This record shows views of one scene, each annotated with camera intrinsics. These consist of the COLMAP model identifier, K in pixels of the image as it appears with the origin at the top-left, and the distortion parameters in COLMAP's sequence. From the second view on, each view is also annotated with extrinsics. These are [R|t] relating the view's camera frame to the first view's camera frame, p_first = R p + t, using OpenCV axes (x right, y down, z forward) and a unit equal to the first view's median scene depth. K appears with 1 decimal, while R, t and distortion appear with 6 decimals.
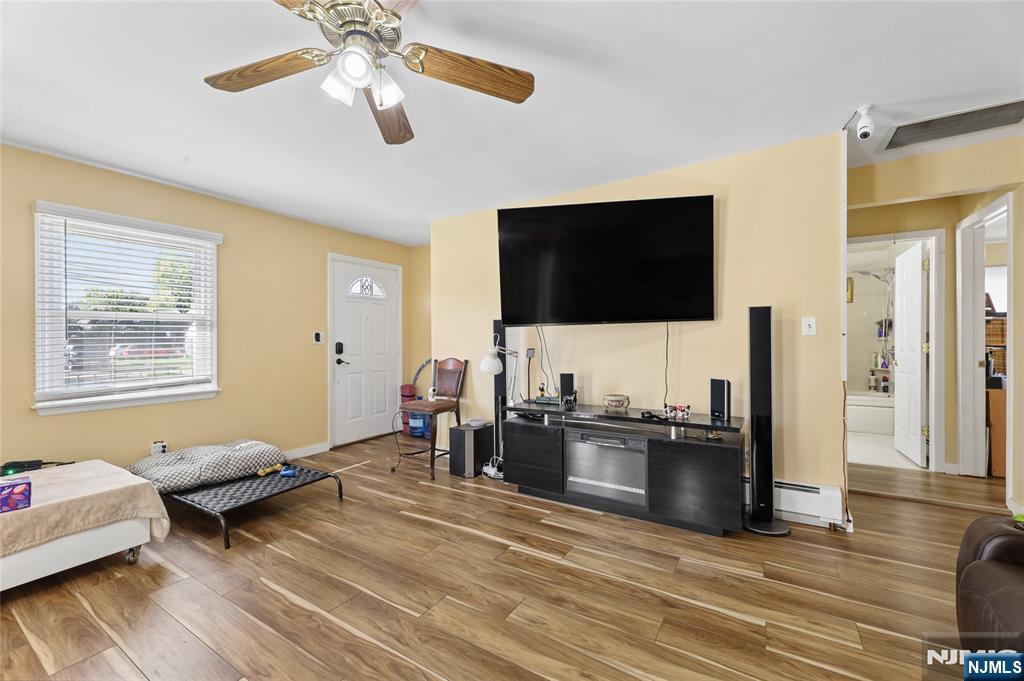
lens RADIAL K [[415.6, 0, 507.7], [0, 415.6, 339.8], [0, 0, 1]] dist [0.002446, -0.000786]
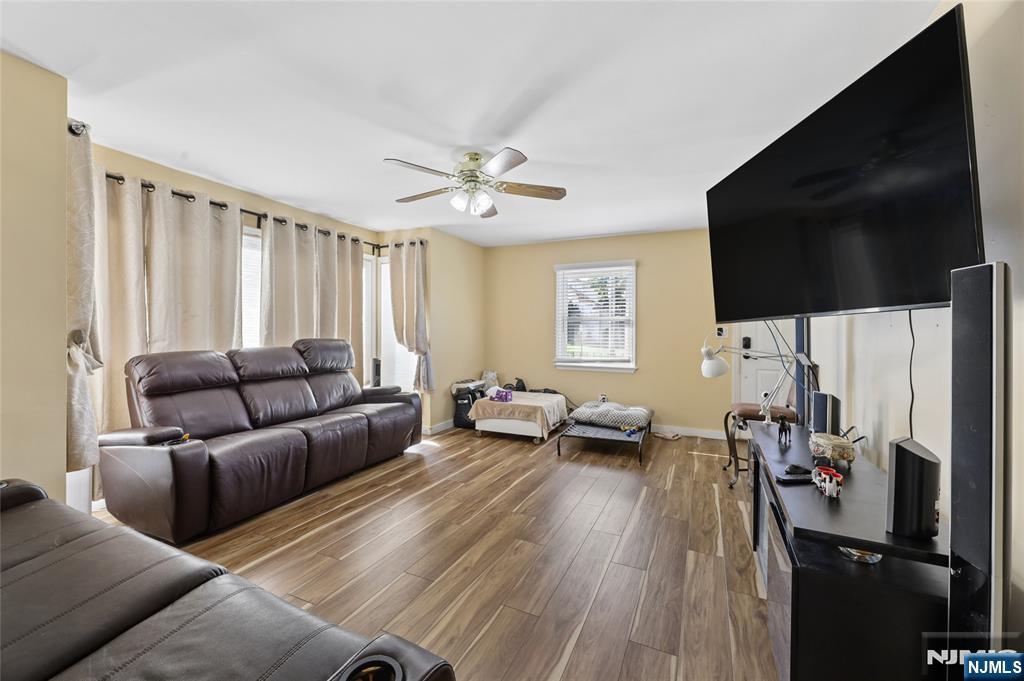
lens RADIAL K [[415.6, 0, 510.6], [0, 415.6, 334.8], [0, 0, 1]] dist [0.002446, -0.000786]
pose [[0.118601, 0.017460, -0.992788, 0.791917], [-0.008331, 0.999828, 0.016589, -0.018051], [0.992907, 0.006303, 0.118726, 0.473131]]
